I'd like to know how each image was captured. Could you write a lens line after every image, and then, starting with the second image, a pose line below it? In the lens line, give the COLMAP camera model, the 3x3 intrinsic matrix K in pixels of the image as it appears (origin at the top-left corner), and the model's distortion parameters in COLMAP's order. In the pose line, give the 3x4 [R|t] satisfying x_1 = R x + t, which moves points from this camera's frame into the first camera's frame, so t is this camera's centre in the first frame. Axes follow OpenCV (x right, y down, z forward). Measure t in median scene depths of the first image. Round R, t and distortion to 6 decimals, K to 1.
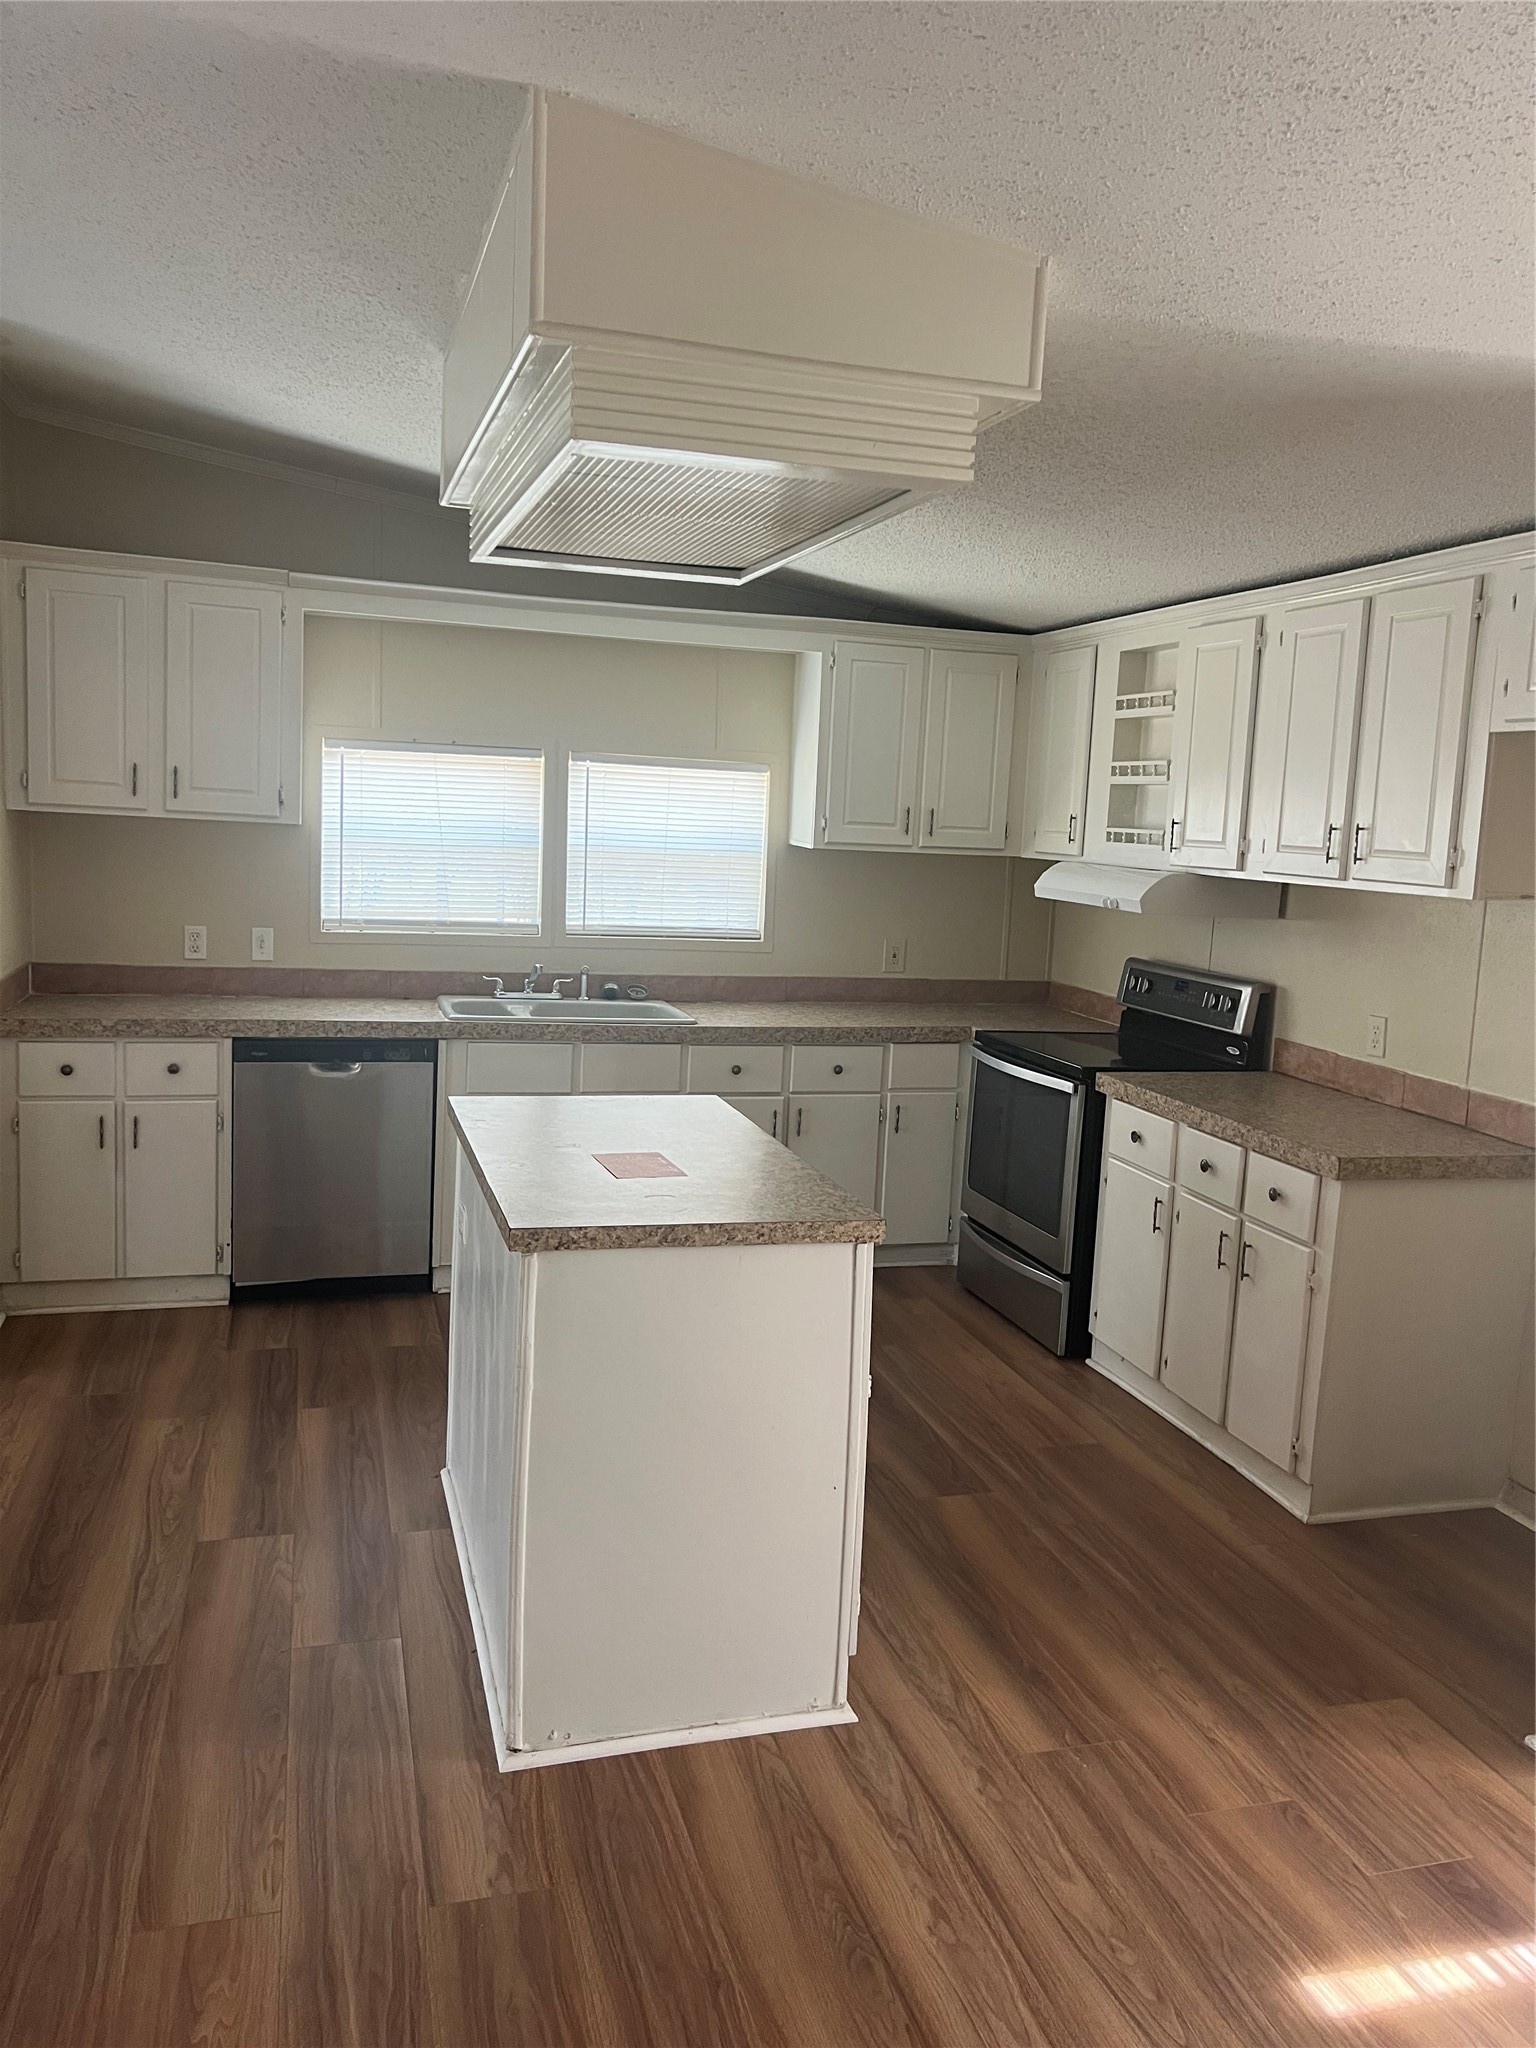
lens RADIAL K [[1547.1, 0, 766.0], [0, 1547.1, 1036.6], [0, 0, 1]] dist [0.047592, -0.059386]
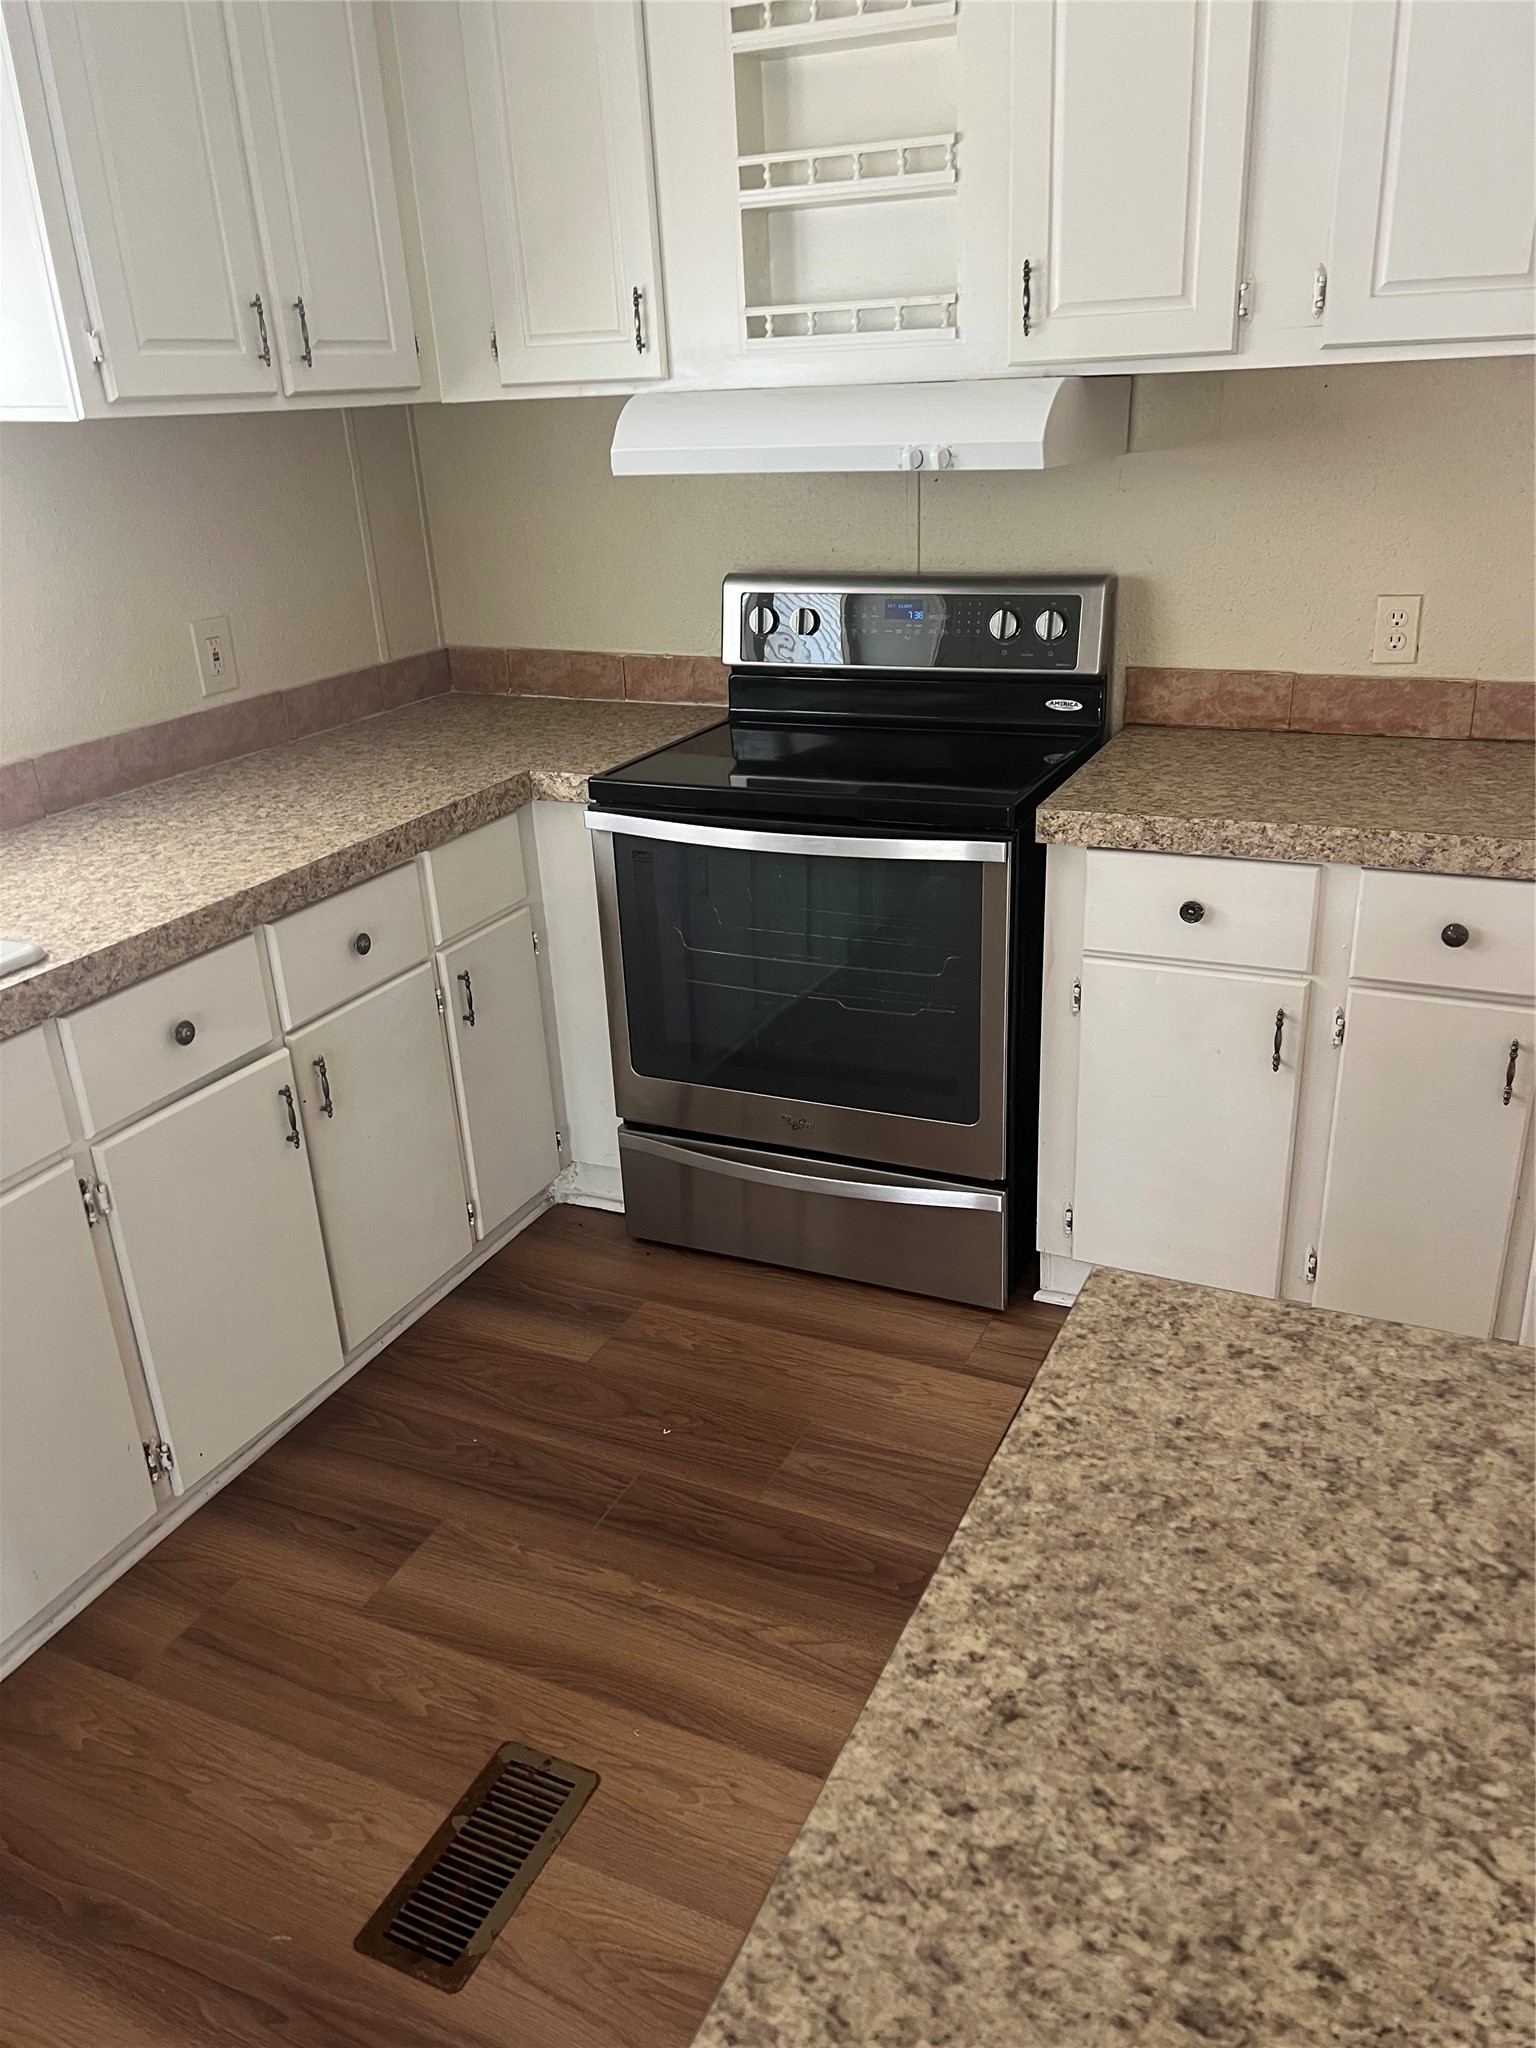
lens RADIAL K [[1547.1, 0, 817.9], [0, 1547.1, 1045.7], [0, 0, 1]] dist [0.047592, -0.059386]
pose [[0.654363, -0.367483, 0.660882, -0.215845], [0.182734, 0.924918, 0.333369, -0.094738], [-0.733770, -0.097378, 0.672384, 0.756322]]
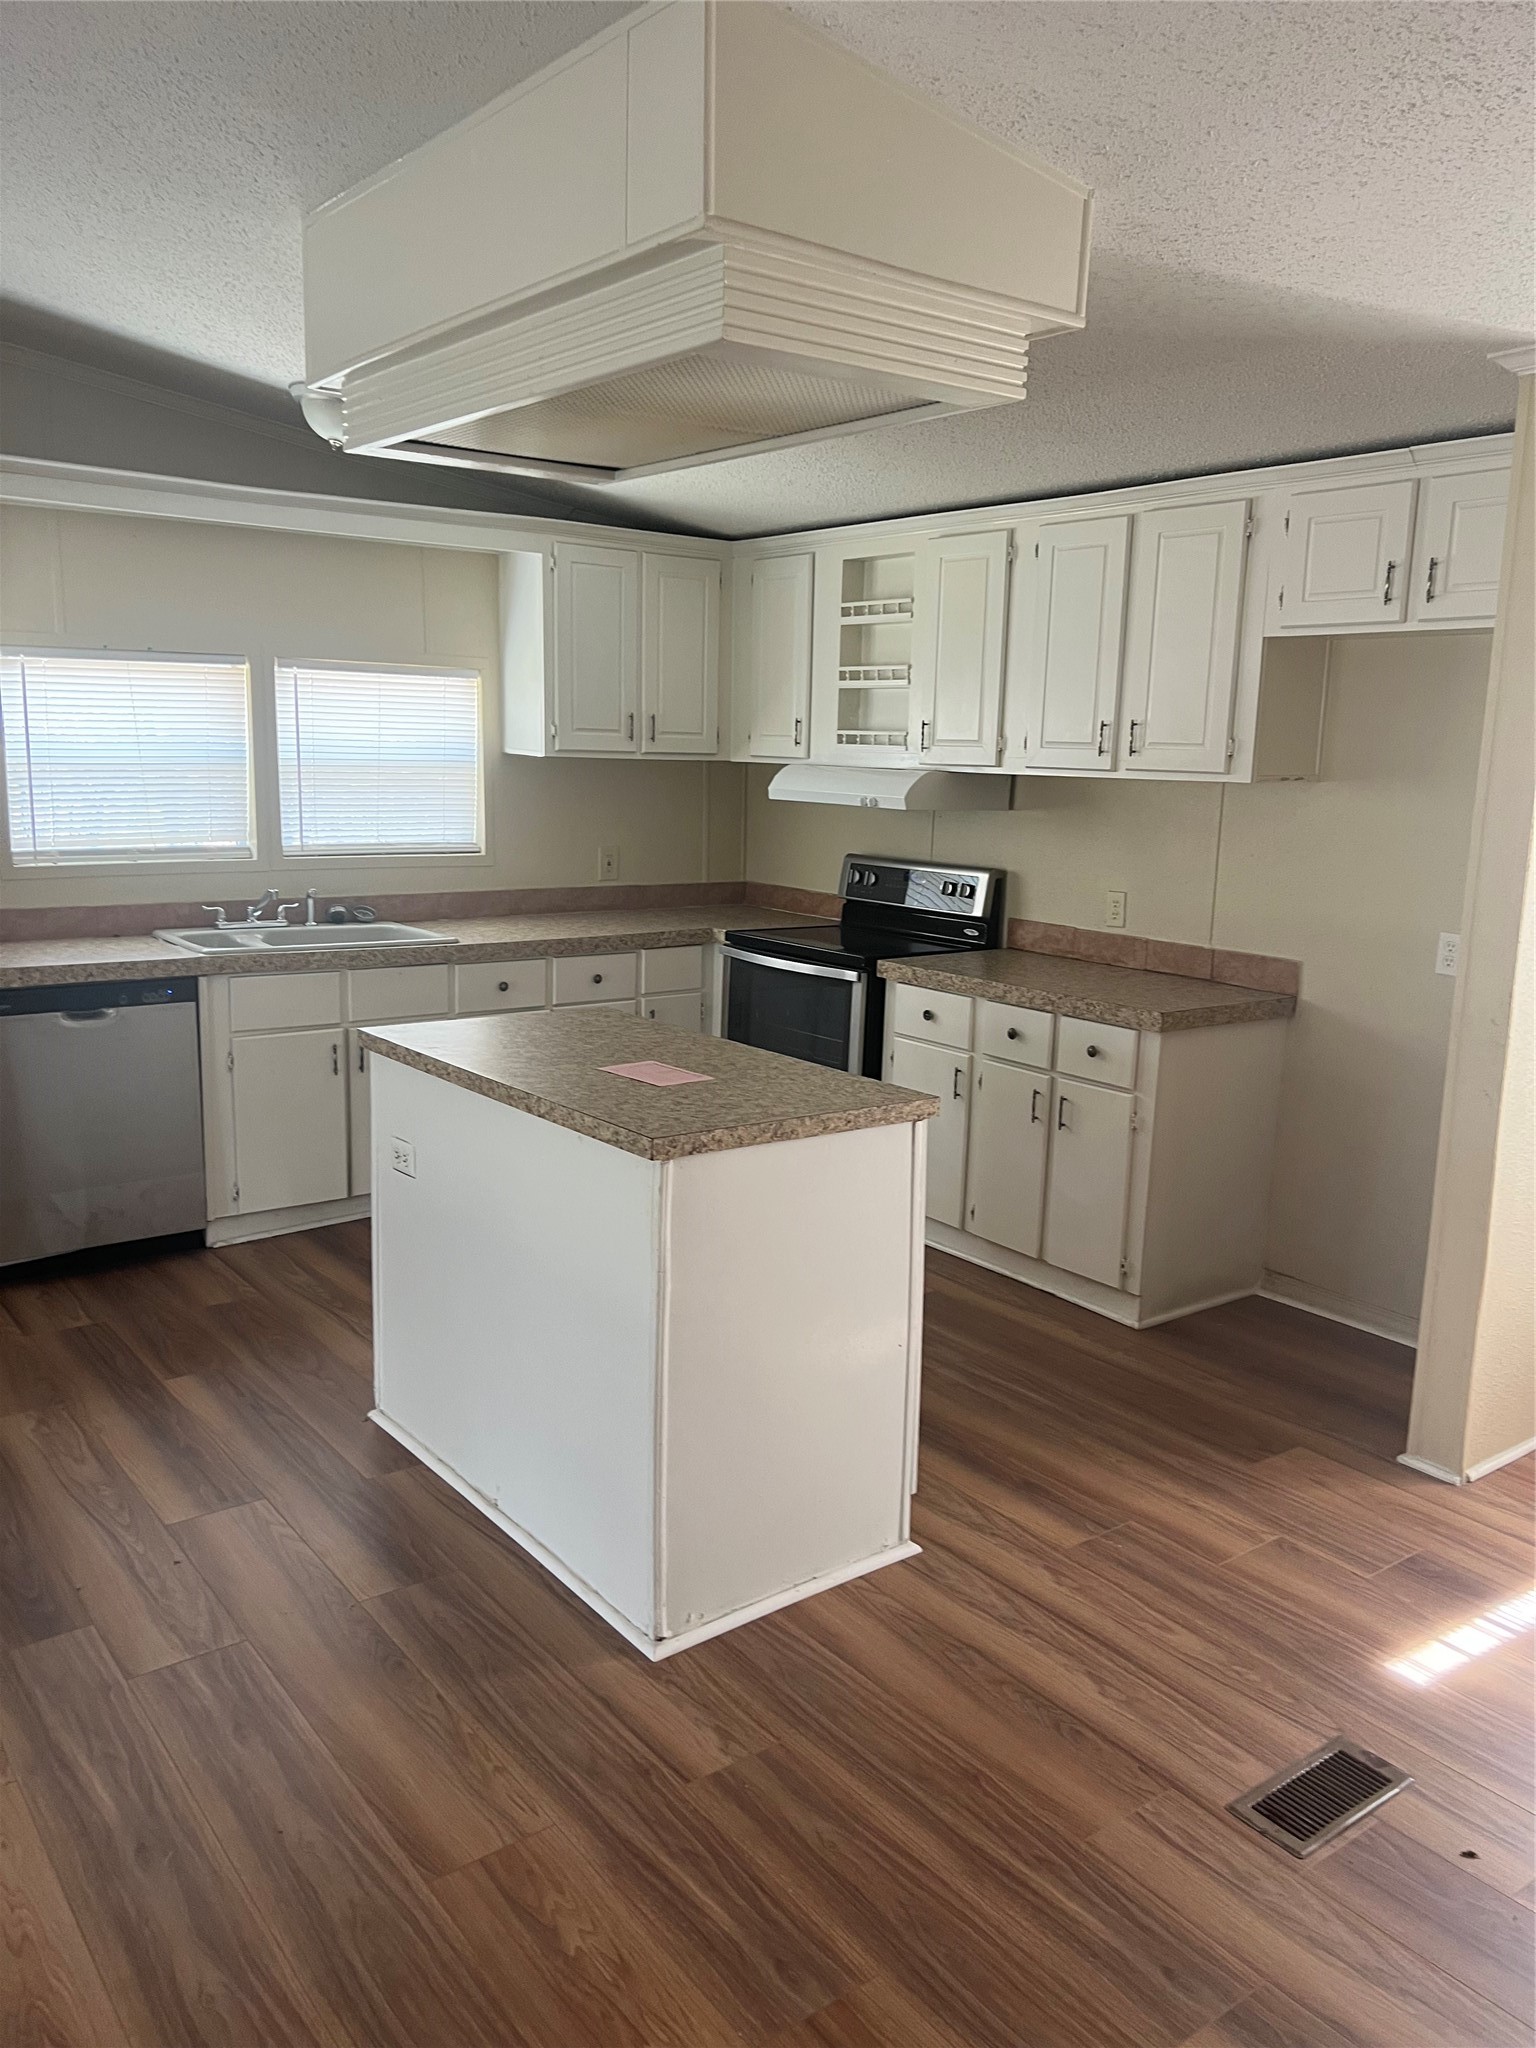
lens RADIAL K [[1547.1, 0, 757.5], [0, 1547.1, 1058.7], [0, 0, 1]] dist [0.047592, -0.059386]
pose [[0.936264, -0.093609, 0.338596, -0.253570], [0.069160, 0.994097, 0.083595, -0.004609], [-0.344422, -0.054849, 0.937211, 0.018226]]
